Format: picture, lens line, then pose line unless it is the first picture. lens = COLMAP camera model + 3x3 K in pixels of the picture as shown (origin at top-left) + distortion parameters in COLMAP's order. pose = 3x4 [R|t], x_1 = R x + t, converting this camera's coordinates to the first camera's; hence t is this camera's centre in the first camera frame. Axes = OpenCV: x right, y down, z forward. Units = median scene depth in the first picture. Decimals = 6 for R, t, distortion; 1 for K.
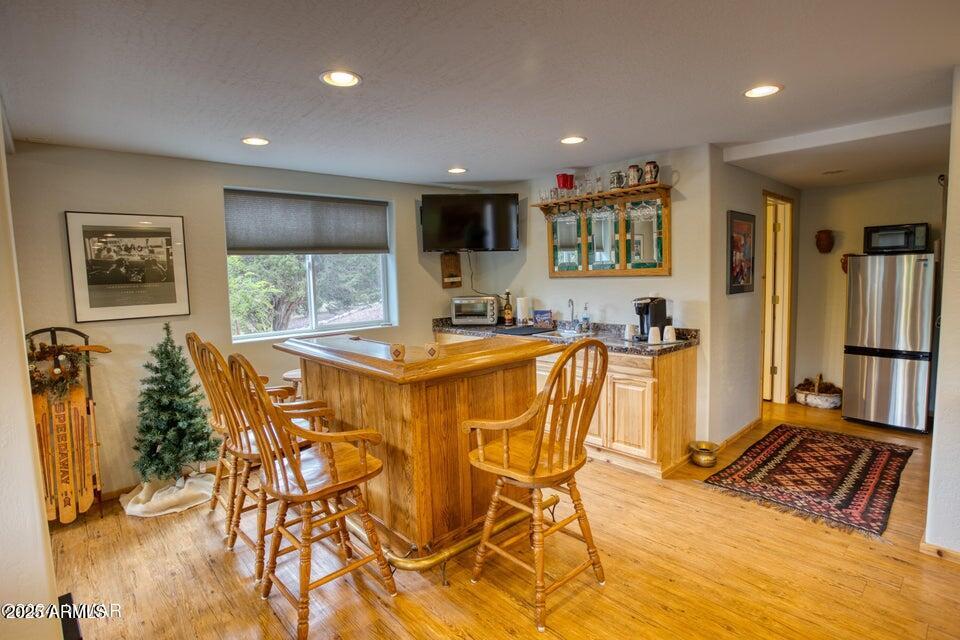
lens RADIAL K [[489.9, 0, 486.3], [0, 489.9, 316.3], [0, 0, 1]] dist [-0.068302, 0.032133]
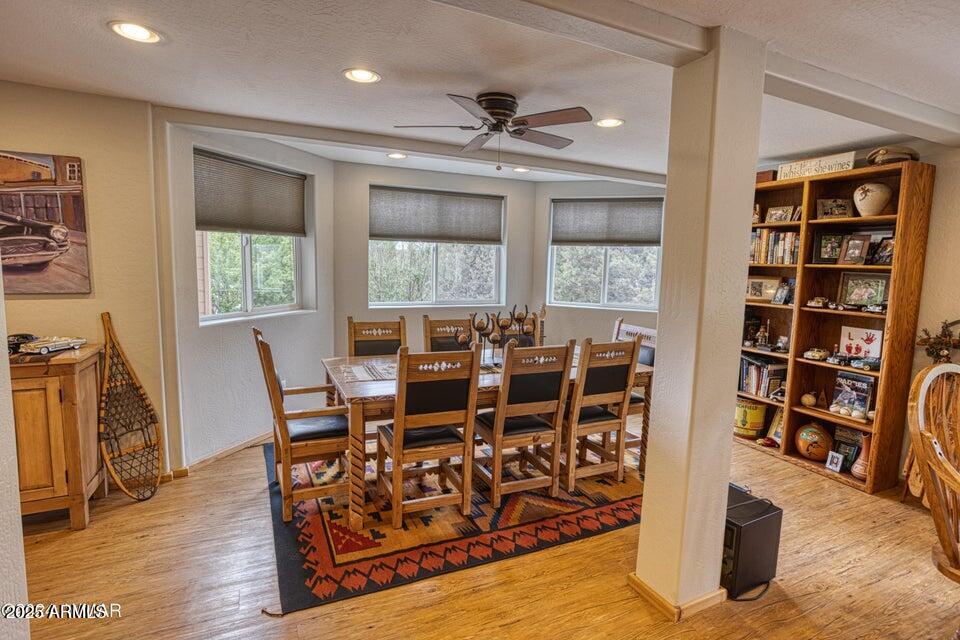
lens RADIAL K [[489.9, 0, 486.3], [0, 489.9, 316.3], [0, 0, 1]] dist [-0.068302, 0.032133]
pose [[-0.316166, 0.126770, -0.940196, 0.244516], [-0.105857, 0.980129, 0.167752, -0.029631], [0.942780, 0.152564, -0.296464, 0.266229]]
